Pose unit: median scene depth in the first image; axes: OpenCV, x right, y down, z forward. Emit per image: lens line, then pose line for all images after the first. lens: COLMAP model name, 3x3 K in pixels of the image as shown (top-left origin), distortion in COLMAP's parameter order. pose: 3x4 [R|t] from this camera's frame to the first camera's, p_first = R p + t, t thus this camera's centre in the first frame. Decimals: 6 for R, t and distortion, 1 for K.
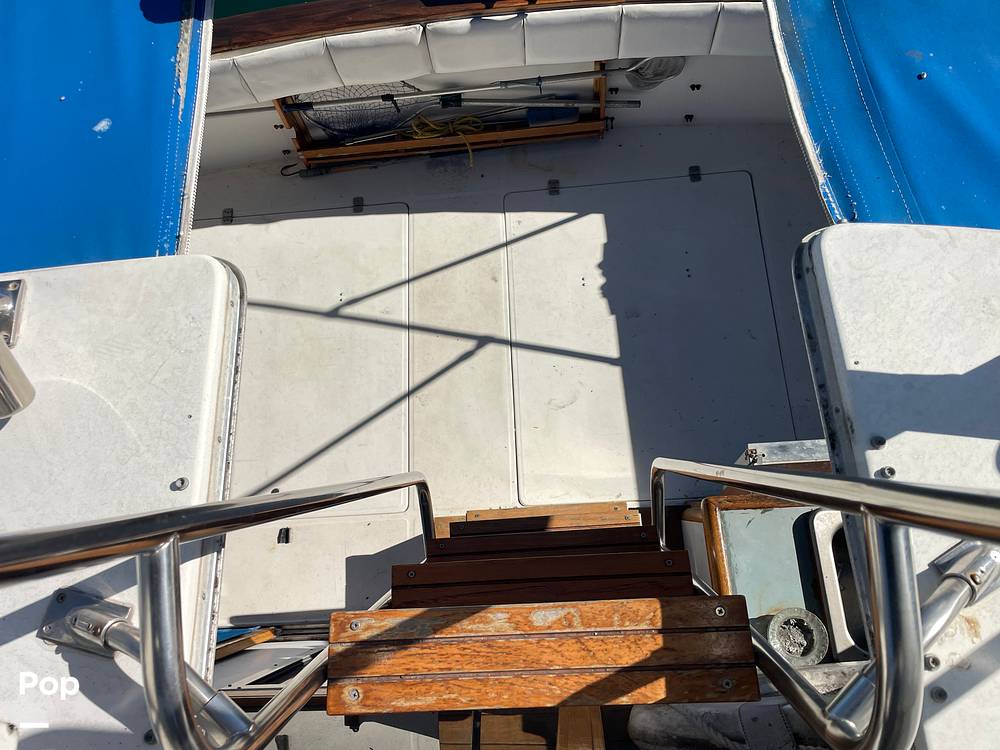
lens RADIAL K [[761.6, 0, 488.2], [0, 761.6, 385.4], [0, 0, 1]] dist [0.074370, -0.095379]
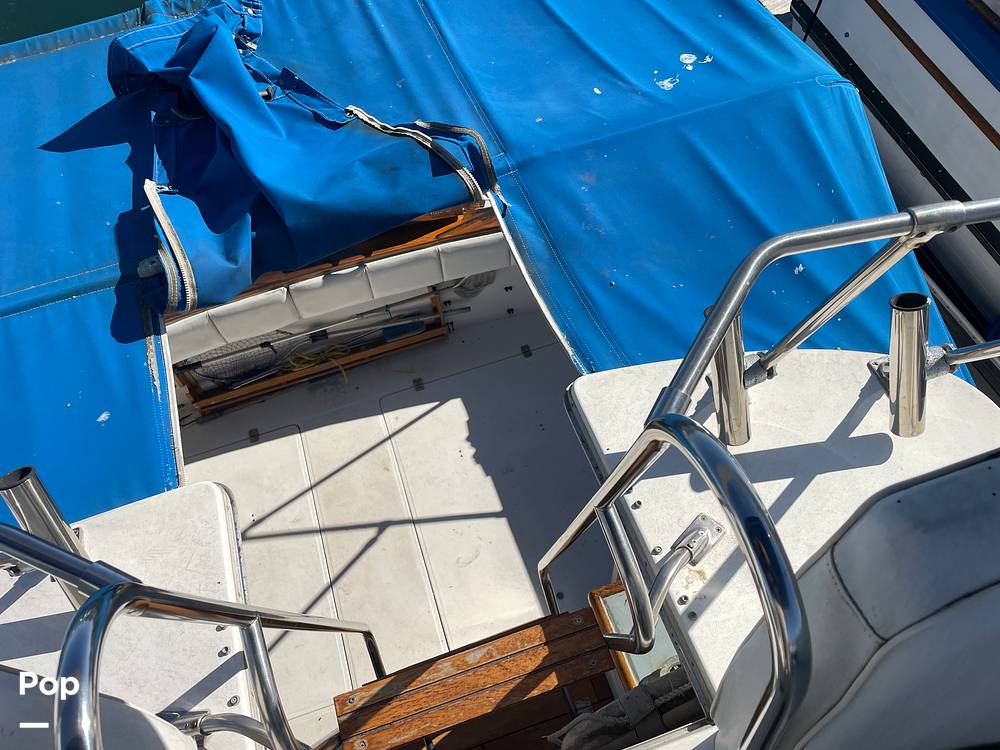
lens RADIAL K [[761.6, 0, 485.9], [0, 761.6, 387.2], [0, 0, 1]] dist [0.074370, -0.095379]
pose [[0.962739, -0.213867, 0.165511, -0.013682], [0.247650, 0.943099, -0.221887, 0.044652], [-0.108639, 0.254608, 0.960923, -0.196040]]
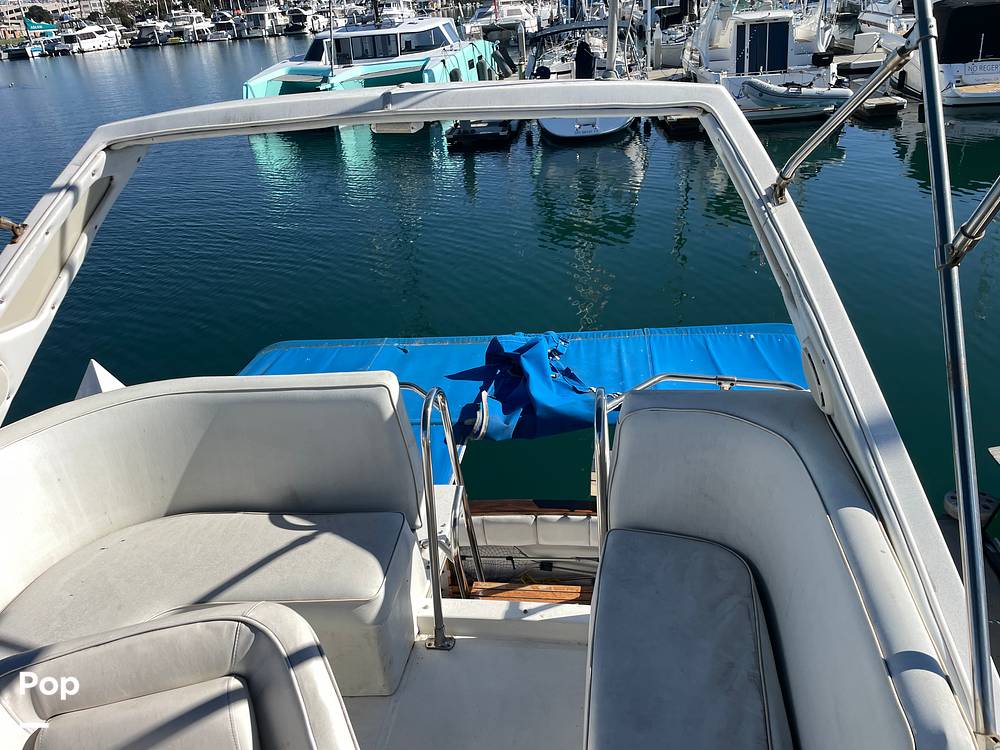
lens RADIAL K [[761.6, 0, 520.2], [0, 761.6, 351.9], [0, 0, 1]] dist [0.074370, -0.095379]
pose [[0.985970, 0.079391, -0.146835, 0.119418], [-0.160572, 0.691441, -0.704362, 0.591577], [0.045607, 0.718057, 0.694488, -0.591534]]
